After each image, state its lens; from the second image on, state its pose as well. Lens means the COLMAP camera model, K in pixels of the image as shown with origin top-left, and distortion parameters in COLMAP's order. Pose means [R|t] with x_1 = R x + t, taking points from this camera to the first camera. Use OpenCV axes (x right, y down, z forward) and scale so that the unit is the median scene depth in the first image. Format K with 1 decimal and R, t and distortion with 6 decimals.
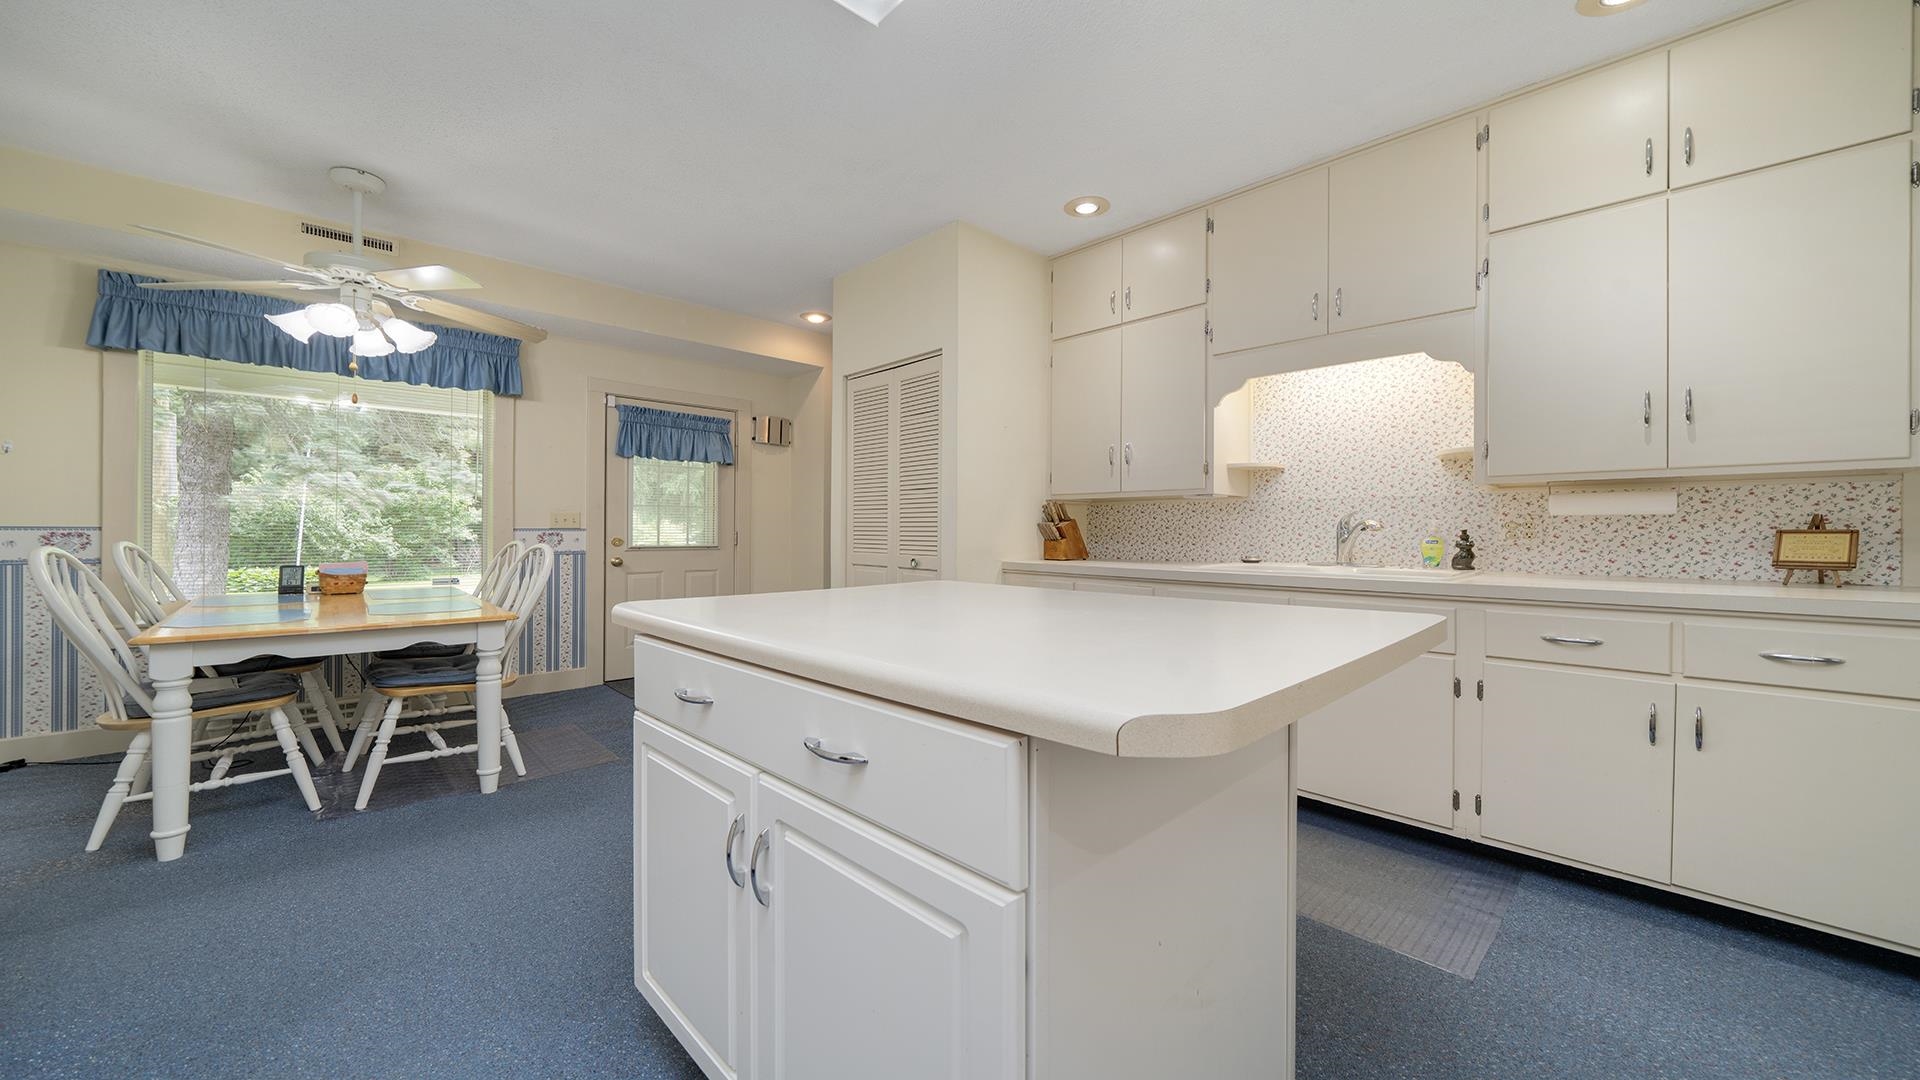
lens RADIAL K [[693.0, 0, 967.7], [0, 693.0, 525.7], [0, 0, 1]] dist [-0.001587, -0.000009]
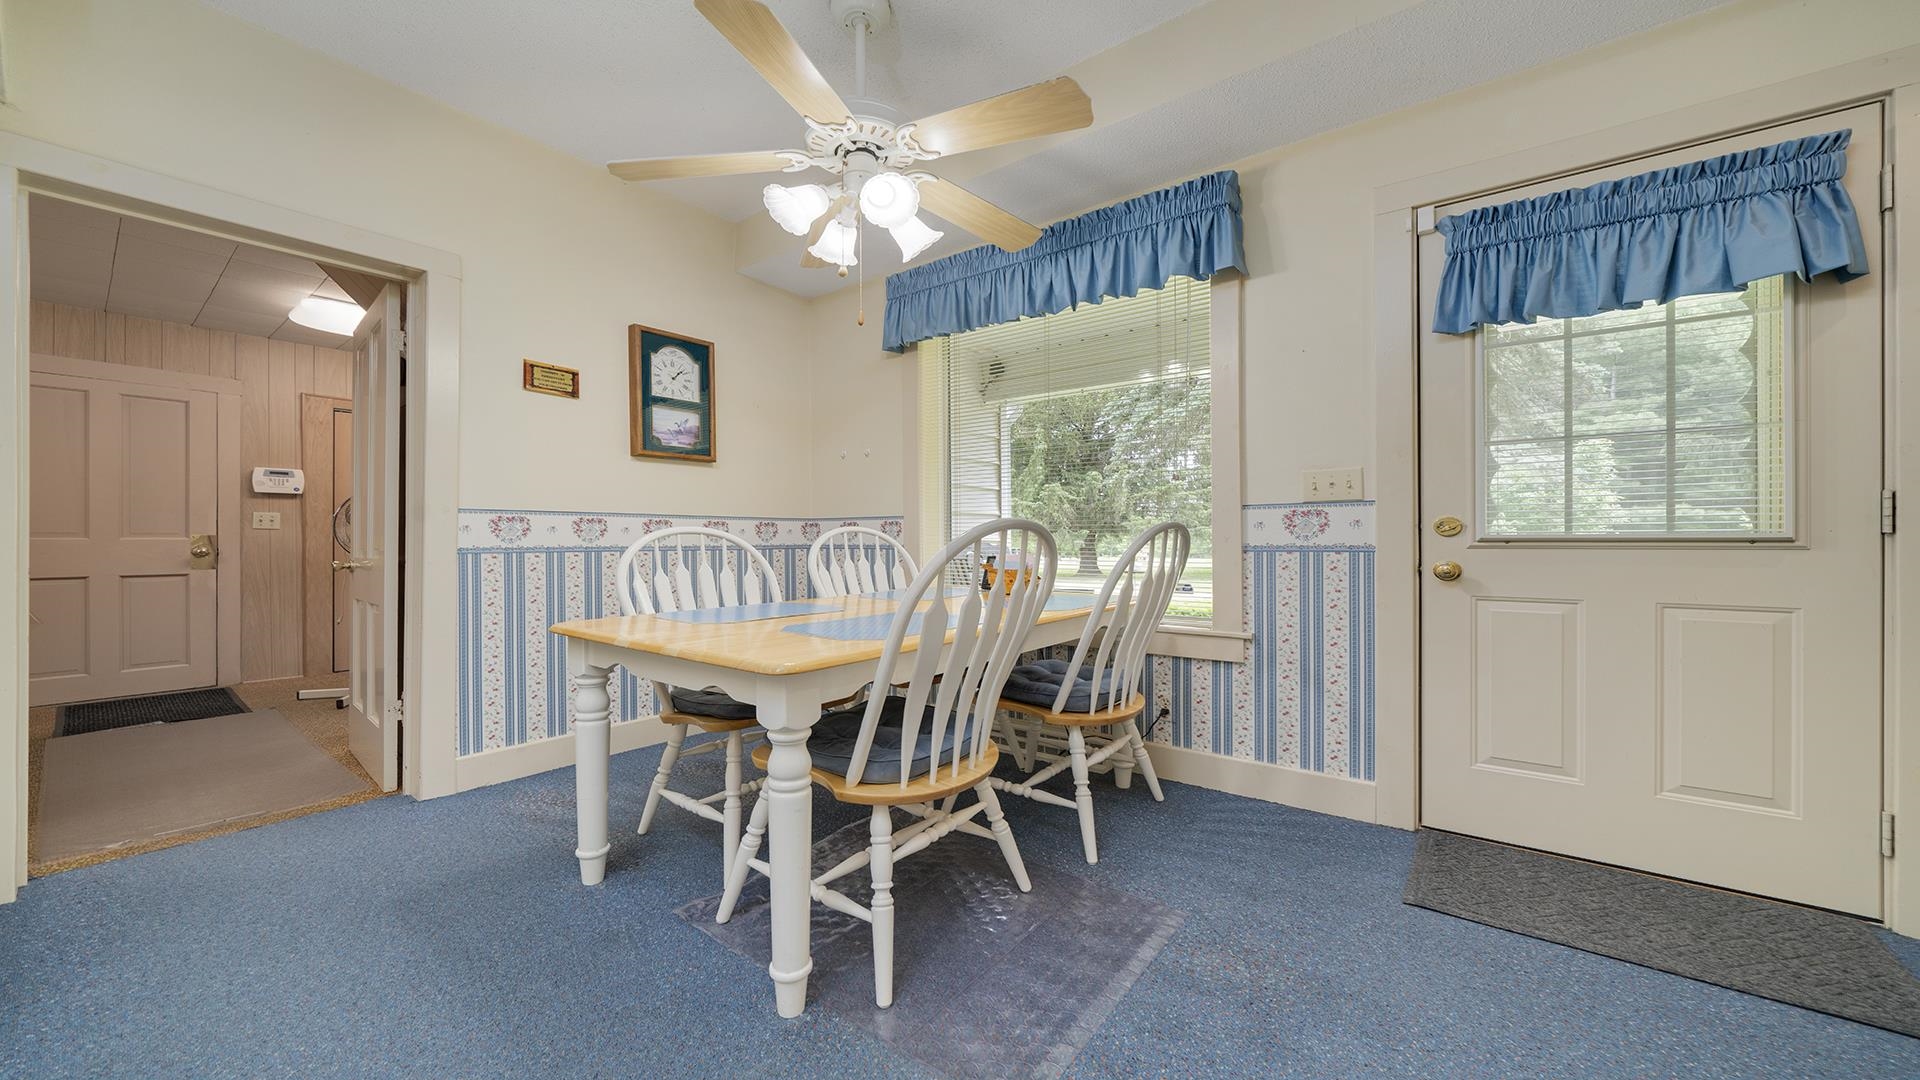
lens RADIAL K [[716.0, 0, 966.3], [0, 716.0, 542.9], [0, 0, 1]] dist [-0.001232, -0.000322]
pose [[0.133013, 0.006194, -0.991095, -0.087495], [0.023841, 0.999671, 0.009447, 0.023135], [0.990827, -0.024885, 0.132822, 0.650709]]
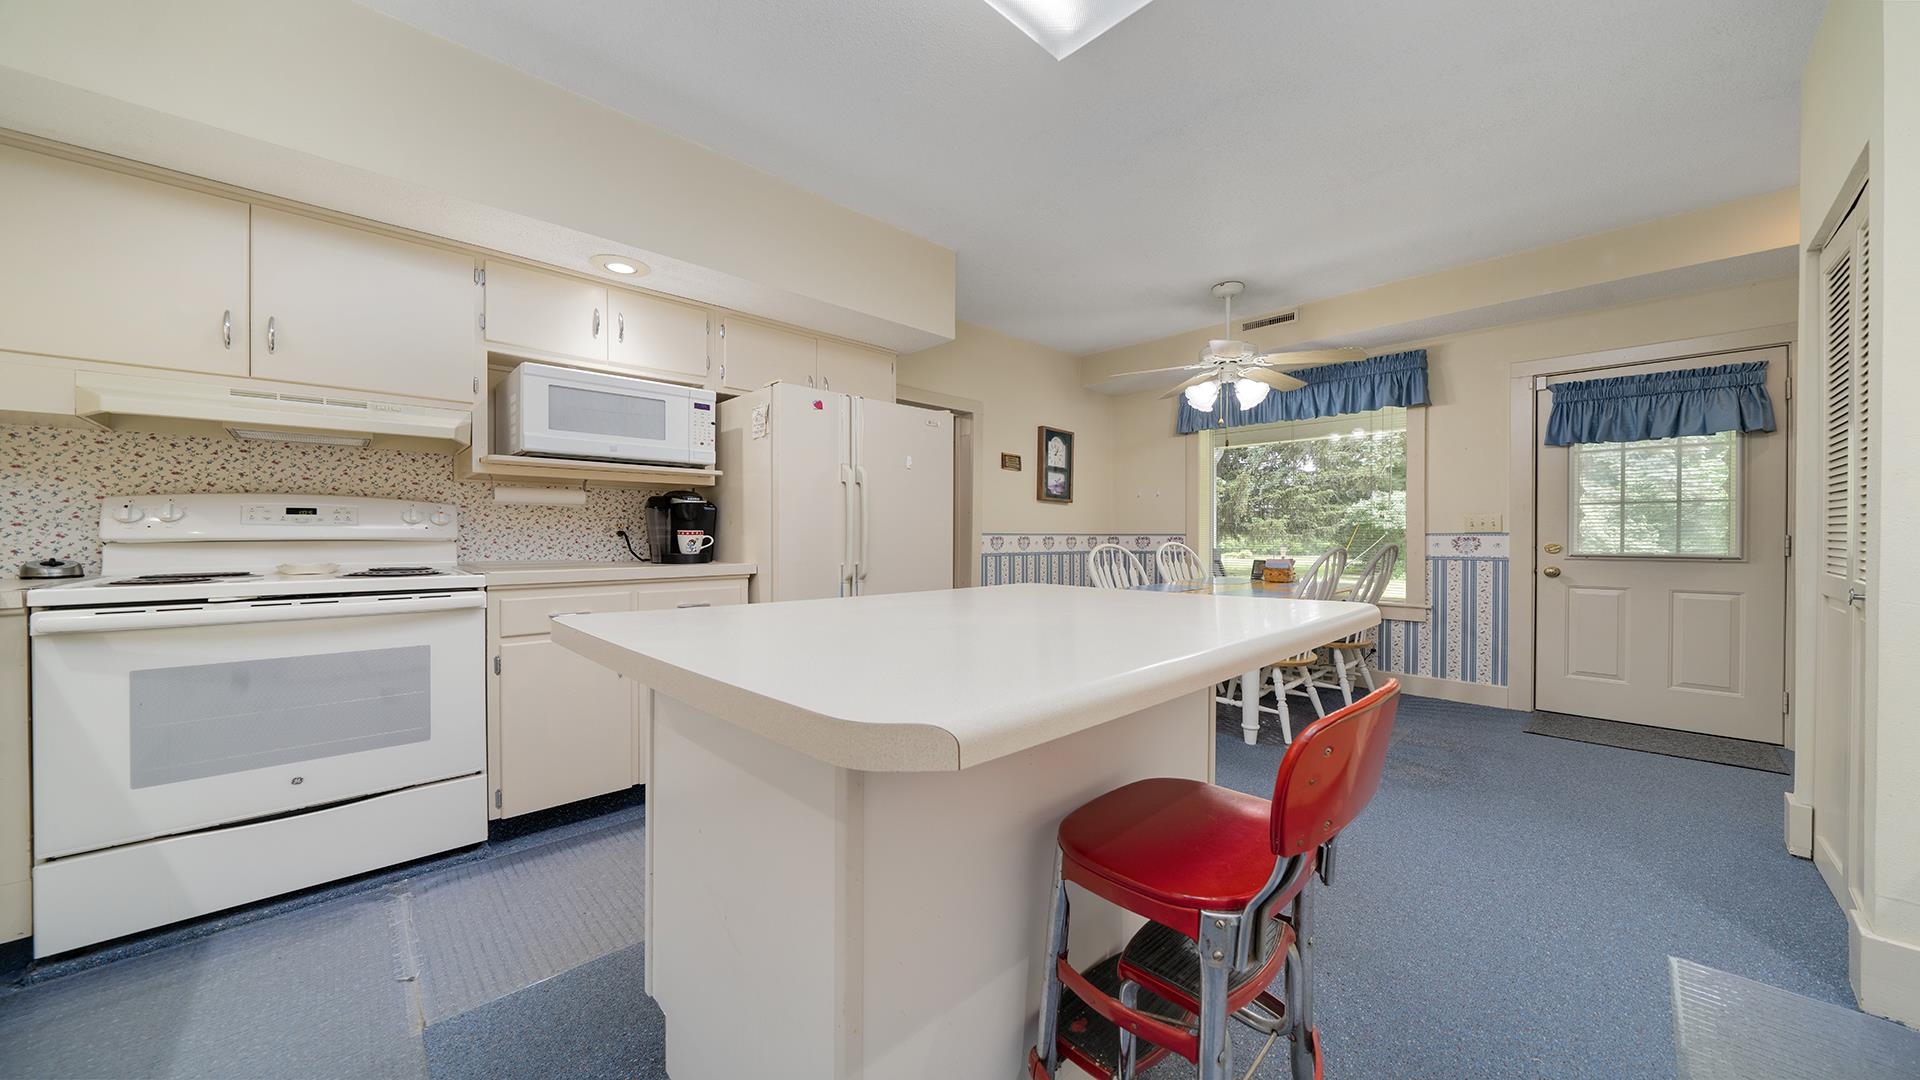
lens RADIAL K [[693.0, 0, 948.4], [0, 693.0, 544.4], [0, 0, 1]] dist [-0.001587, -0.000009]
pose [[-0.012170, 0.010279, -0.999873, 0.361126], [0.018225, 0.999783, 0.010057, -0.002996], [0.999760, -0.018101, -0.012354, 0.284700]]
